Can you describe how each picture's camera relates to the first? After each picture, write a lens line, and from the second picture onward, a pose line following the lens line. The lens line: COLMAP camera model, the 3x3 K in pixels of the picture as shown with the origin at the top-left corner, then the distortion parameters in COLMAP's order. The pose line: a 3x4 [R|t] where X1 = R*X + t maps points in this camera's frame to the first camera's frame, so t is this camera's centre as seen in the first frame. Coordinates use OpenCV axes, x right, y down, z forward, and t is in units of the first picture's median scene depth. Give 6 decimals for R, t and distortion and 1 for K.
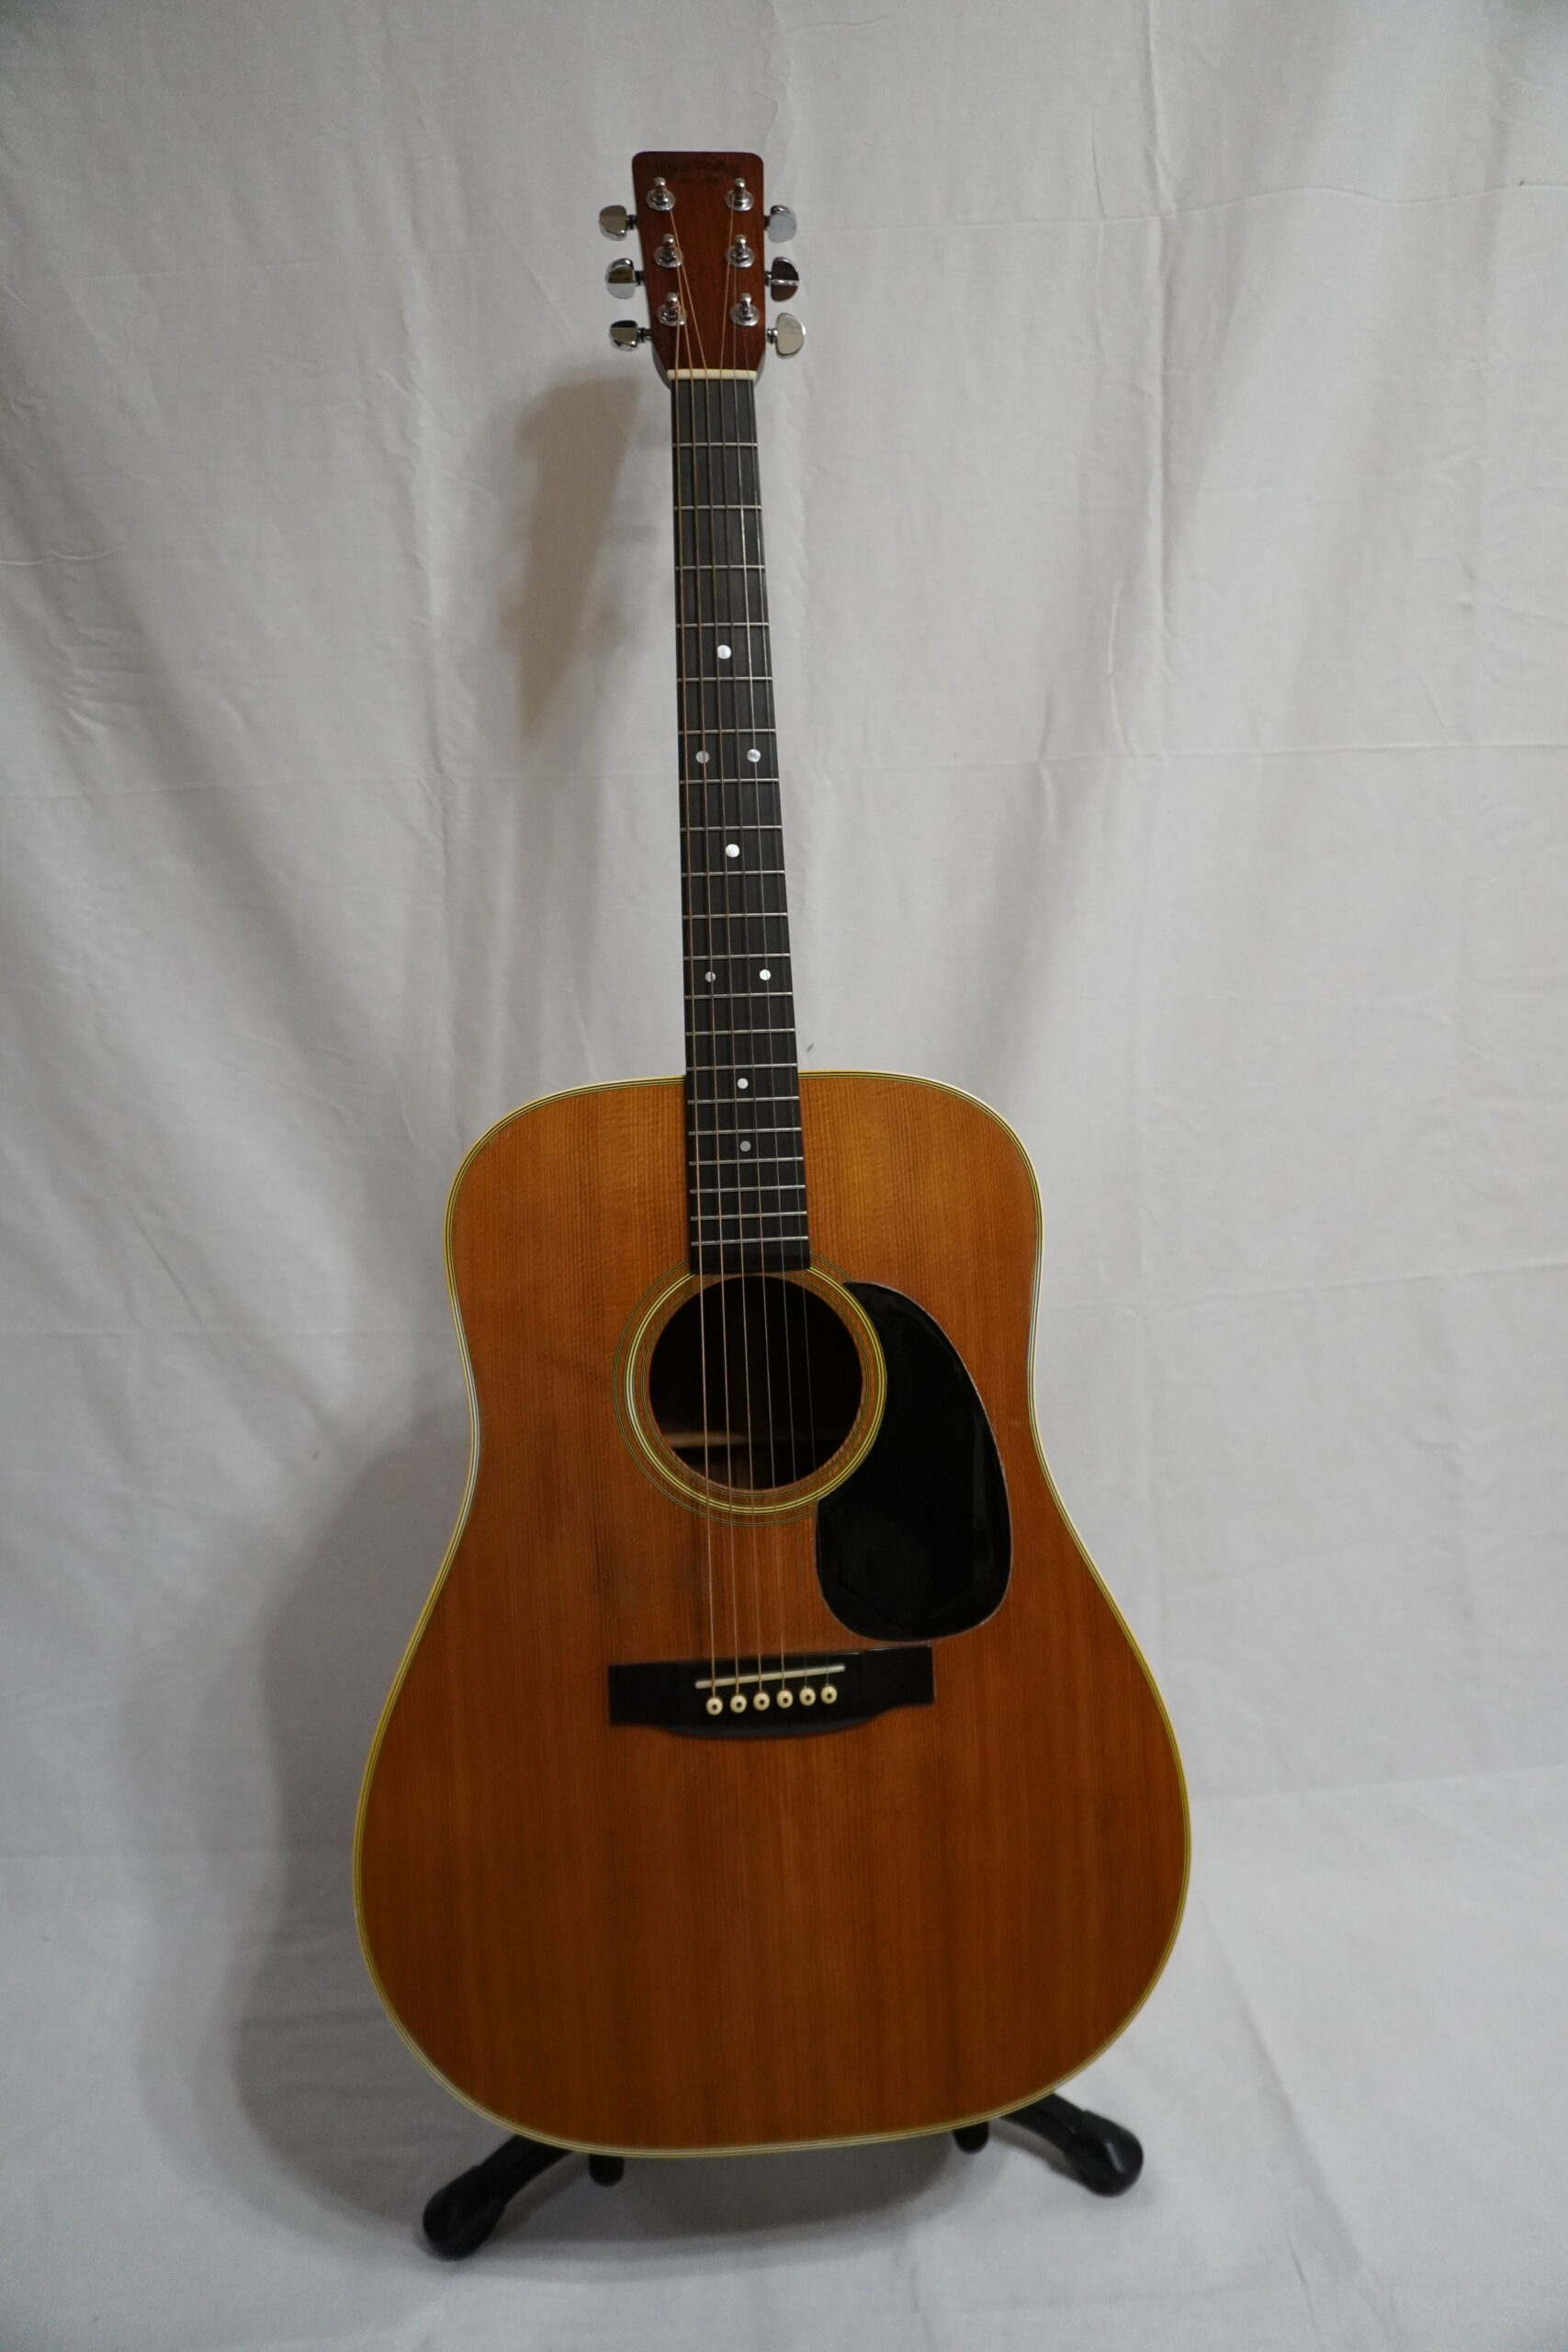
lens RADIAL K [[1618.7, 0, 784.0], [0, 1618.7, 1176.0], [0, 0, 1]] dist [-0.051141, 0.036417]
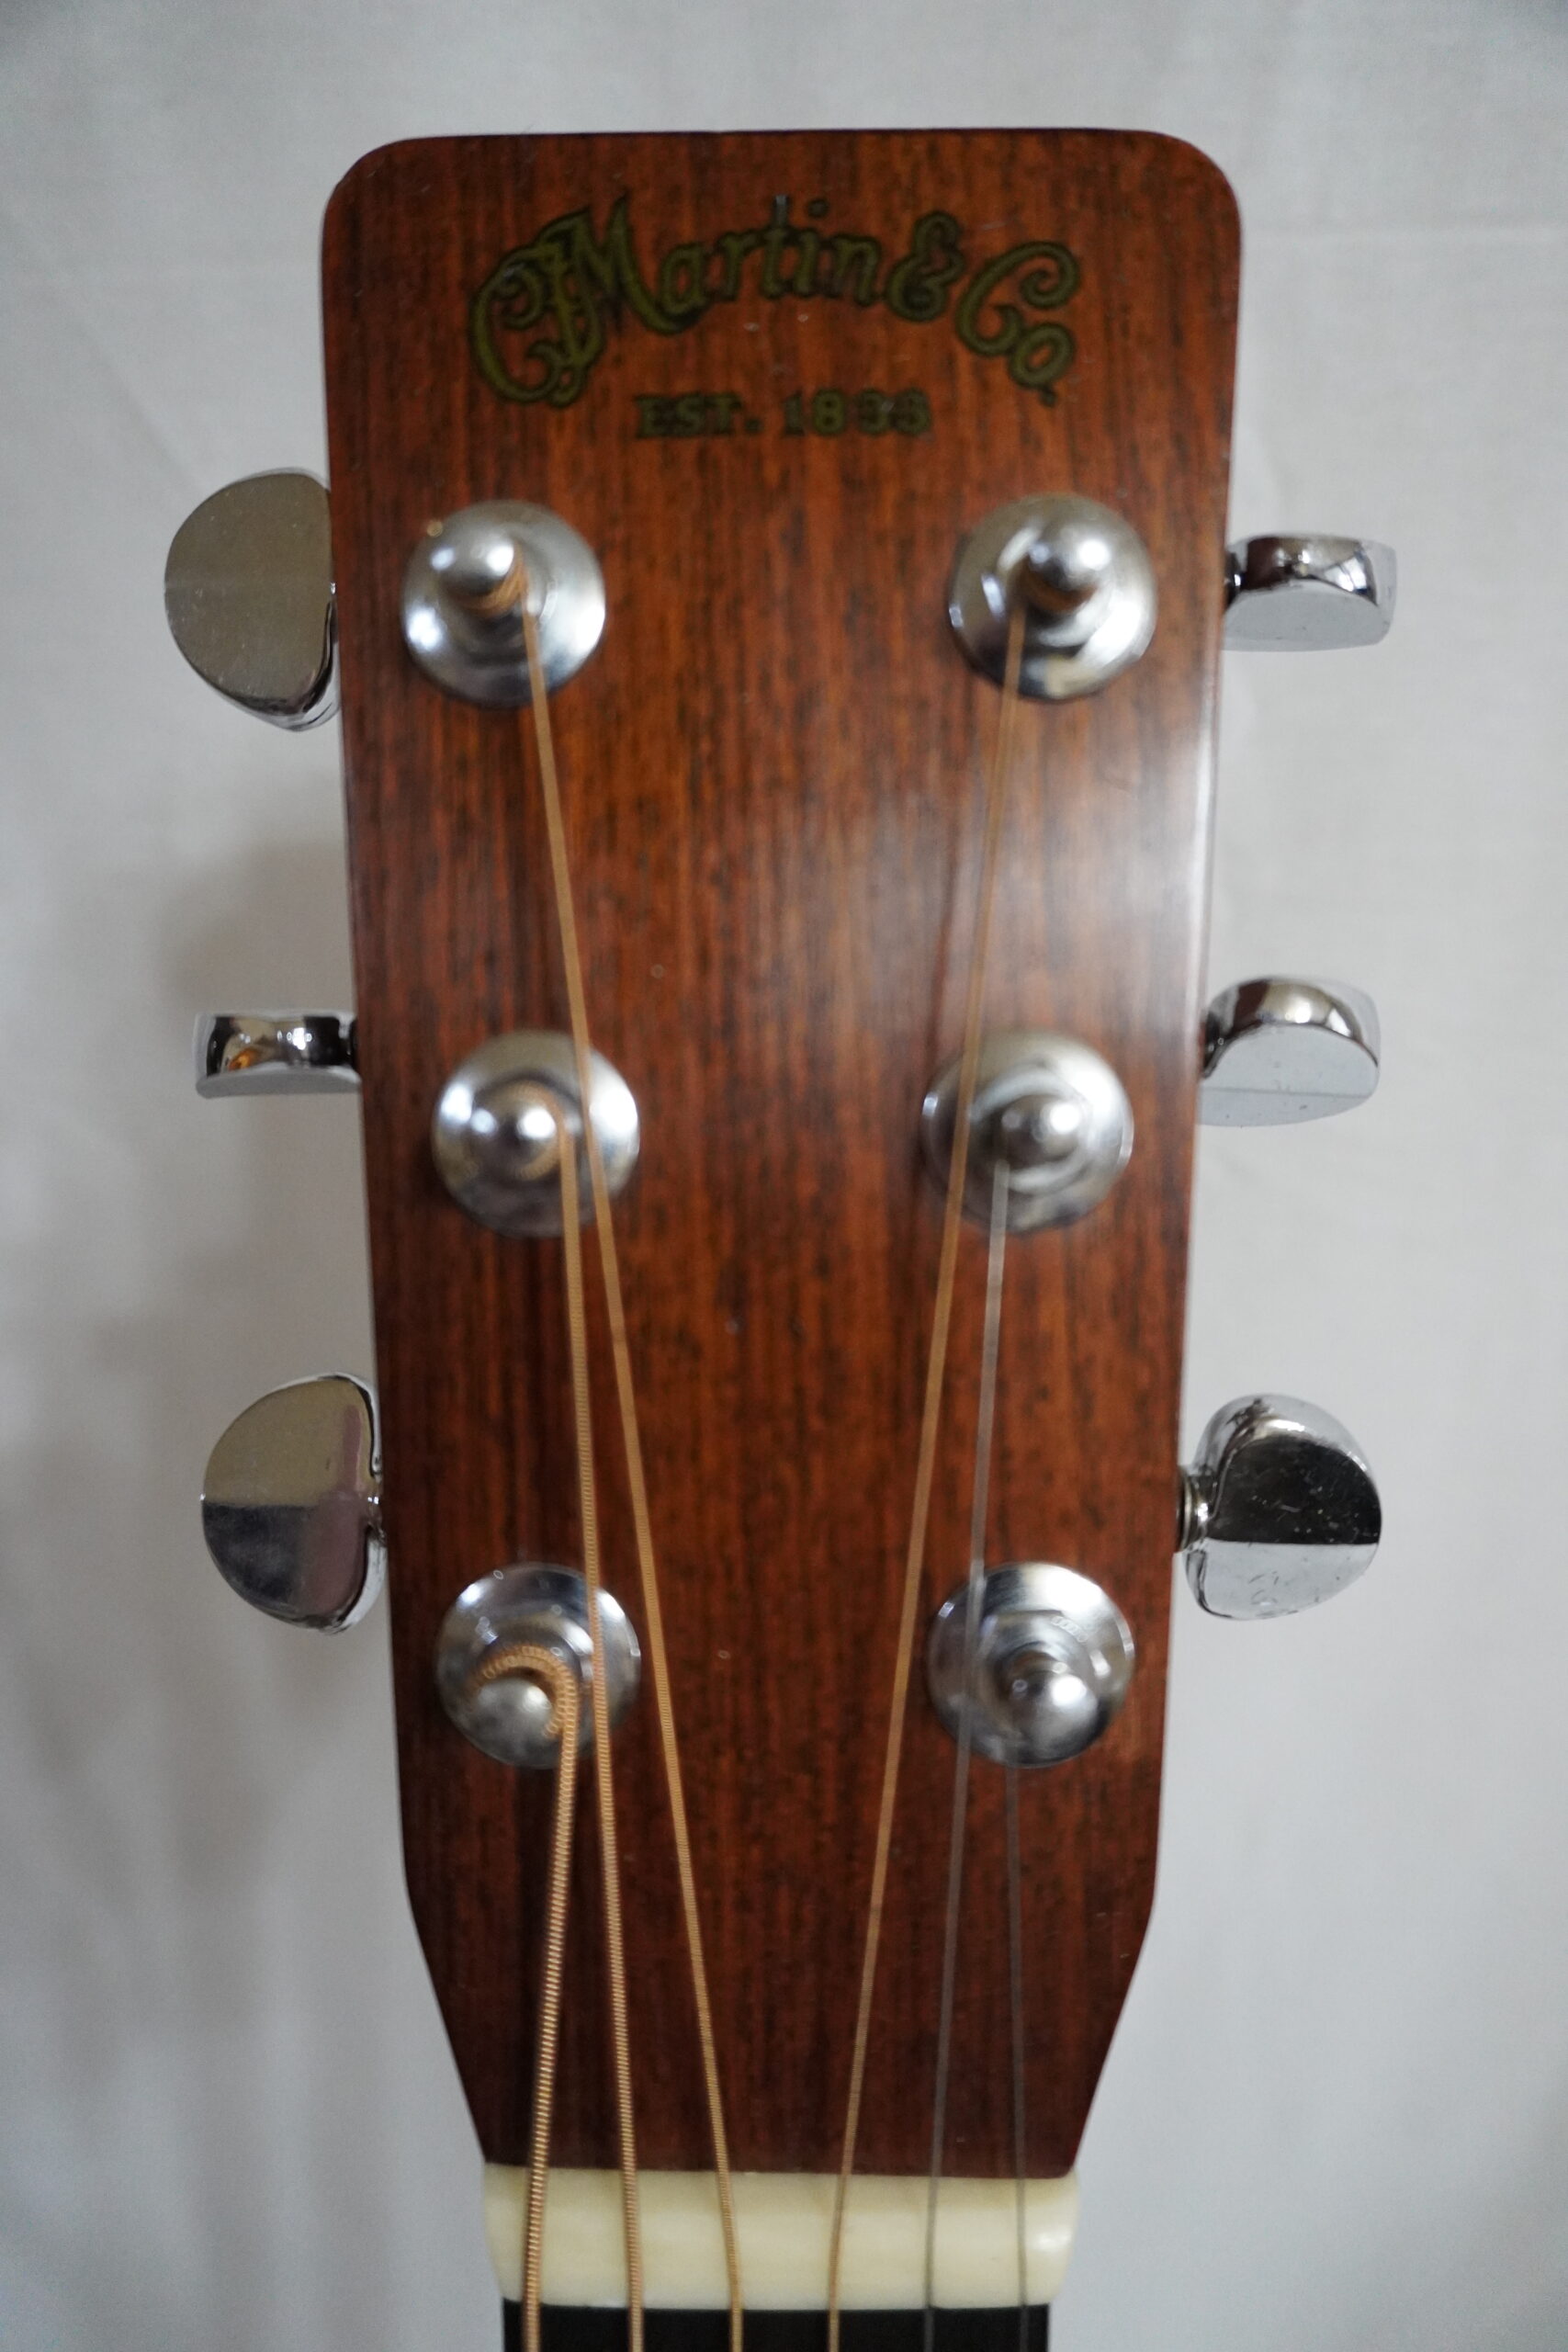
lens RADIAL K [[1618.7, 0, 784.0], [0, 1618.7, 1176.0], [0, 0, 1]] dist [-0.051141, 0.036417]
pose [[0.994540, 0.068540, -0.078692, -0.032371], [-0.038756, 0.942732, 0.331291, -0.528798], [0.096892, -0.326432, 0.940241, 0.734481]]
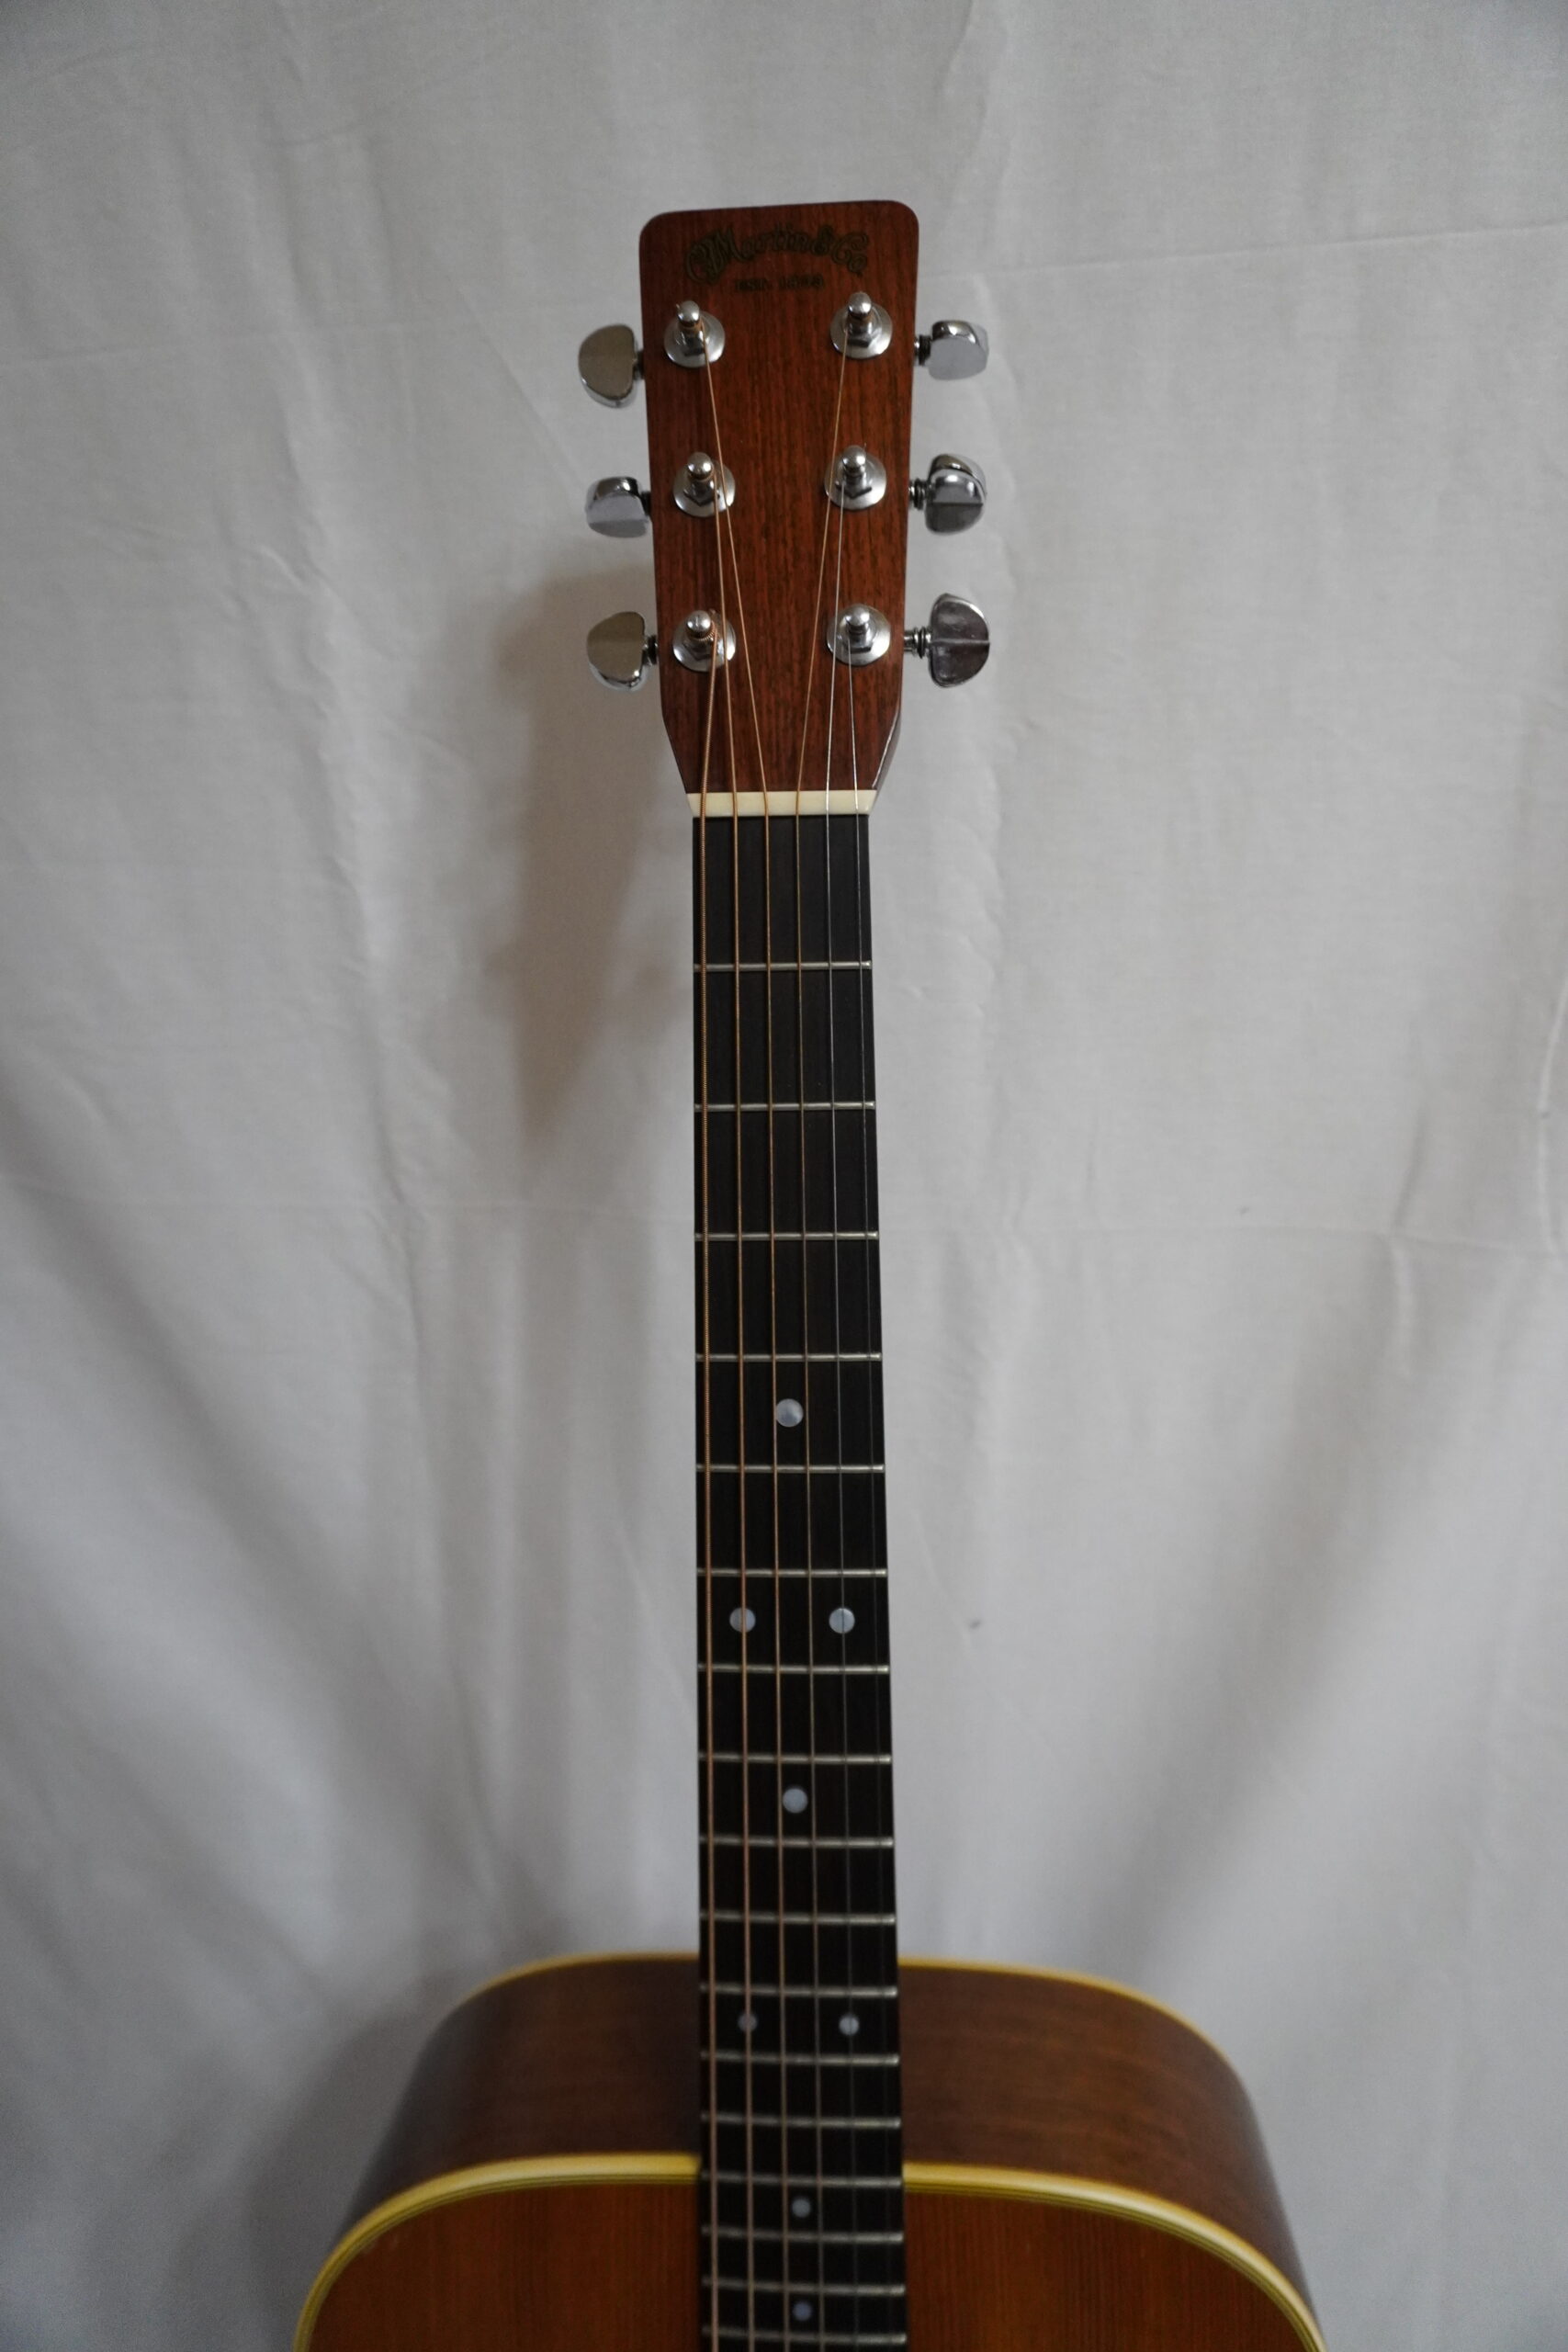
lens RADIAL K [[1618.7, 0, 784.0], [0, 1618.7, 1176.0], [0, 0, 1]] dist [-0.051141, 0.036417]
pose [[0.989385, 0.045525, -0.138000, 0.022123], [-0.015498, 0.977301, 0.211287, -0.405852], [0.144487, -0.206905, 0.967633, 0.425811]]
